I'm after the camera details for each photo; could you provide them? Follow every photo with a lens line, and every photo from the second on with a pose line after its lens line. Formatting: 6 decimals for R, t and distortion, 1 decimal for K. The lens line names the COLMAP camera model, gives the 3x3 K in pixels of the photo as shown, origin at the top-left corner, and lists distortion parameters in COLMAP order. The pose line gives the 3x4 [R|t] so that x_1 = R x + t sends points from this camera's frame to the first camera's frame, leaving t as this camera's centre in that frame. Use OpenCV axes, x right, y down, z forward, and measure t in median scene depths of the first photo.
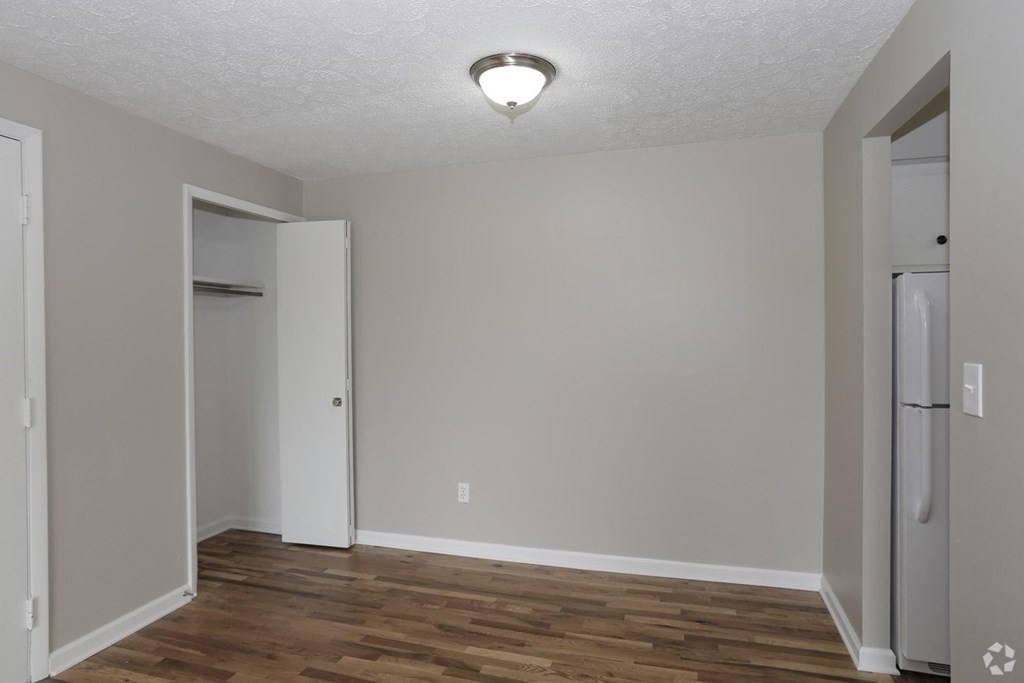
lens RADIAL K [[573.0, 0, 512.0], [0, 573.0, 341.5], [0, 0, 1]] dist [-0.076486, 0.050634]
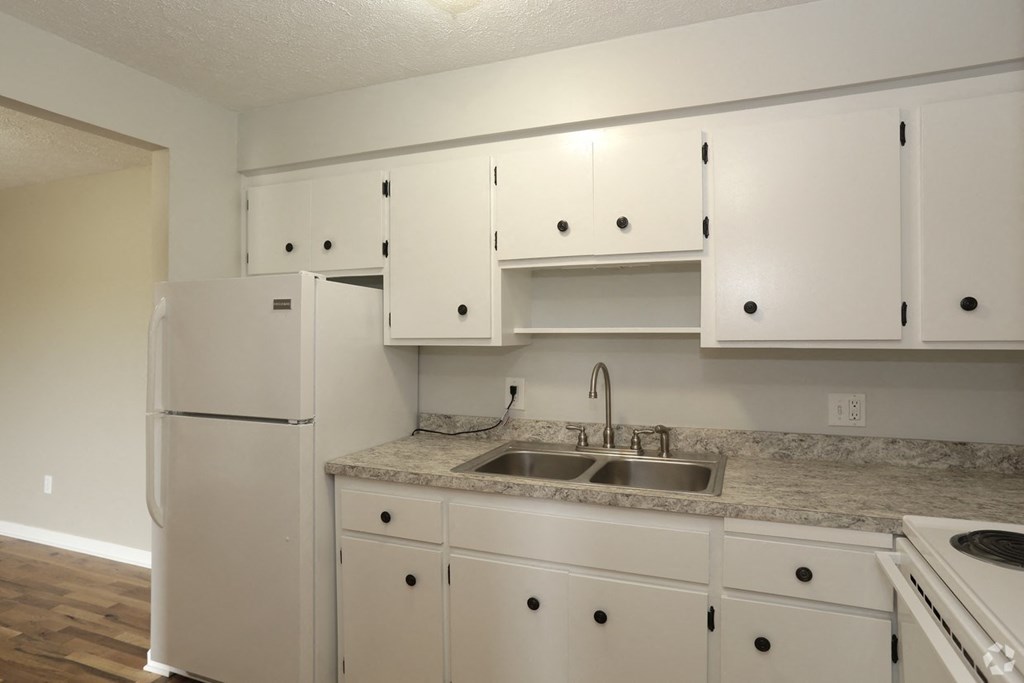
lens RADIAL K [[573.0, 0, 512.0], [0, 573.0, 341.5], [0, 0, 1]] dist [-0.076486, 0.050634]
pose [[0.996830, 0.021409, -0.076622, 1.049619], [-0.022359, 0.999683, -0.011563, -0.018142], [0.076350, 0.013240, 0.996993, 0.008203]]
